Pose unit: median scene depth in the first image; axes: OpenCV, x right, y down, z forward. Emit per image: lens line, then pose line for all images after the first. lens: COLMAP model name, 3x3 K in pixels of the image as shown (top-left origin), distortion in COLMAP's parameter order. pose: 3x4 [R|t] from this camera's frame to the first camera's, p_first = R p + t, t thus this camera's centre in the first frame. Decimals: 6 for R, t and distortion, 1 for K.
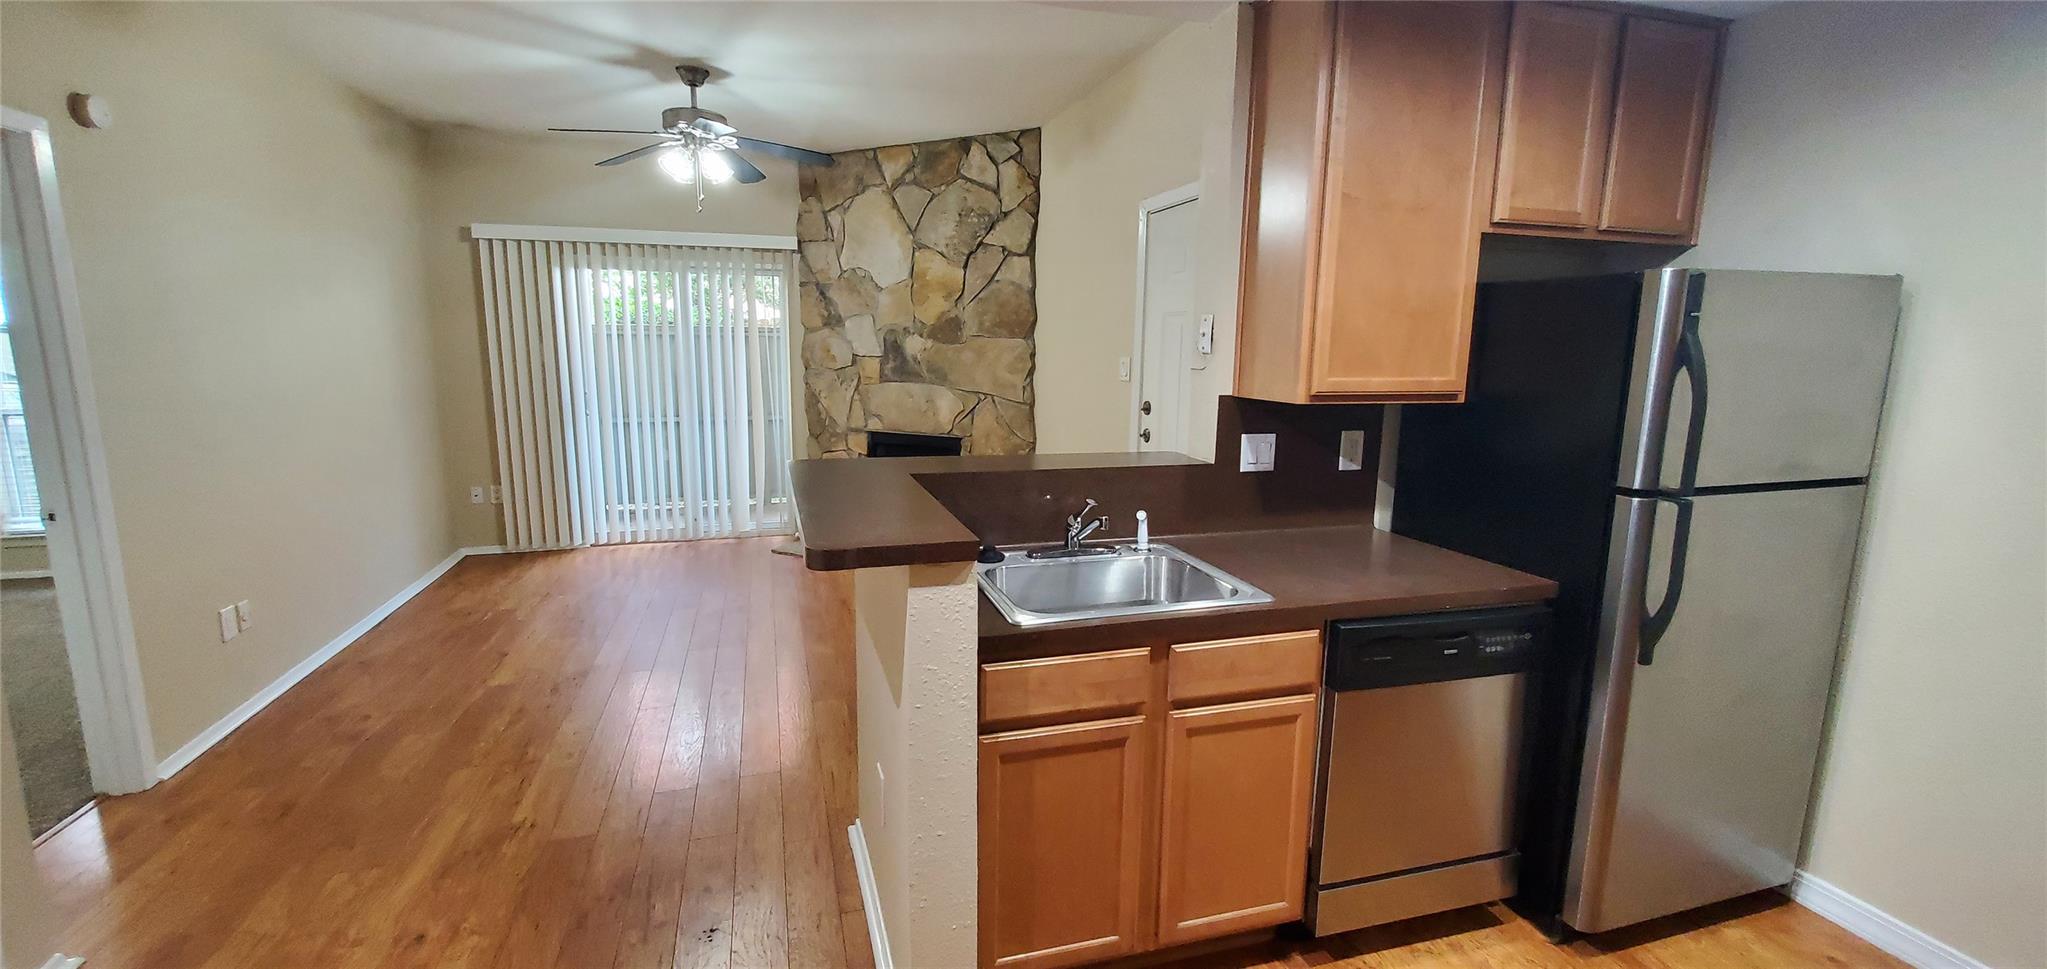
lens RADIAL K [[790.9, 0, 1004.4], [0, 790.9, 454.2], [0, 0, 1]] dist [0.000782, -0.000288]
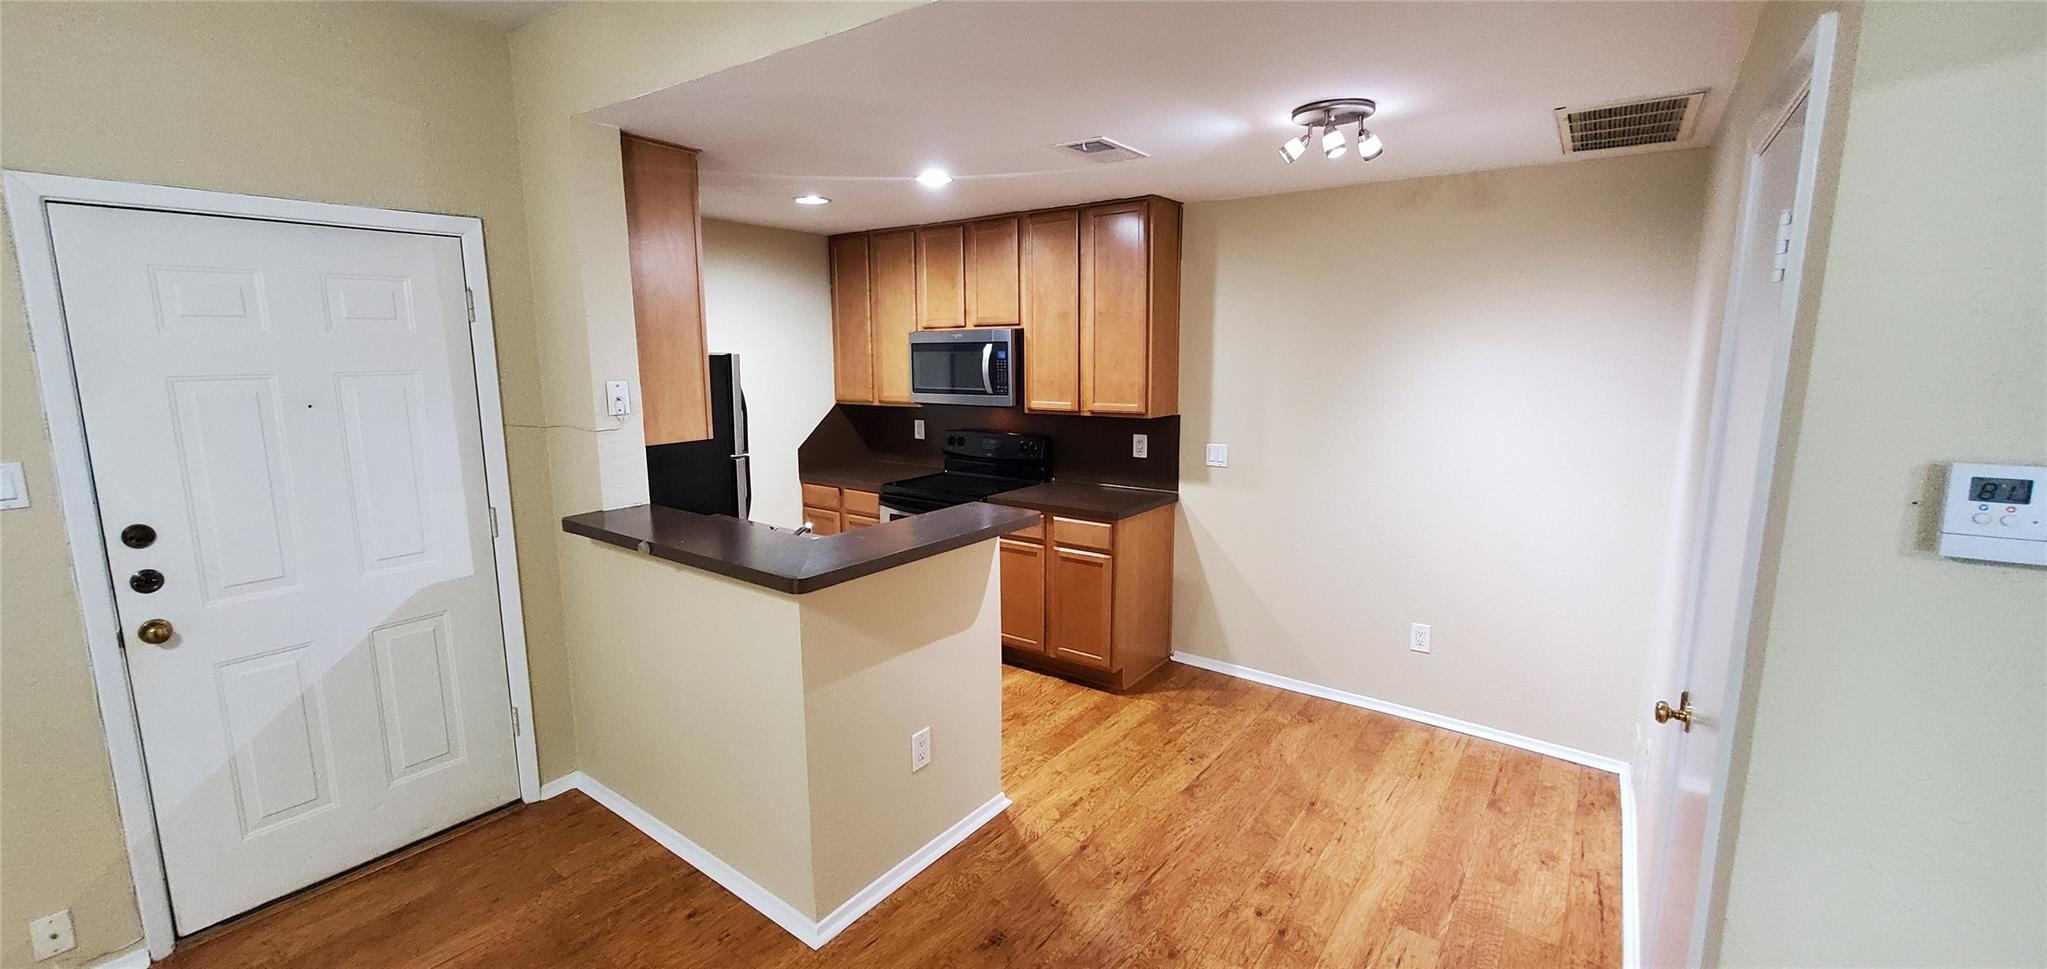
lens RADIAL K [[814.5, 0, 1004.5], [0, 814.5, 470.6], [0, 0, 1]] dist [-0.003598, -0.000241]
pose [[-0.582409, -0.126157, 0.803047, -0.458038], [0.121508, 0.963275, 0.239452, -0.116170], [-0.803763, 0.237036, -0.545691, 0.538275]]
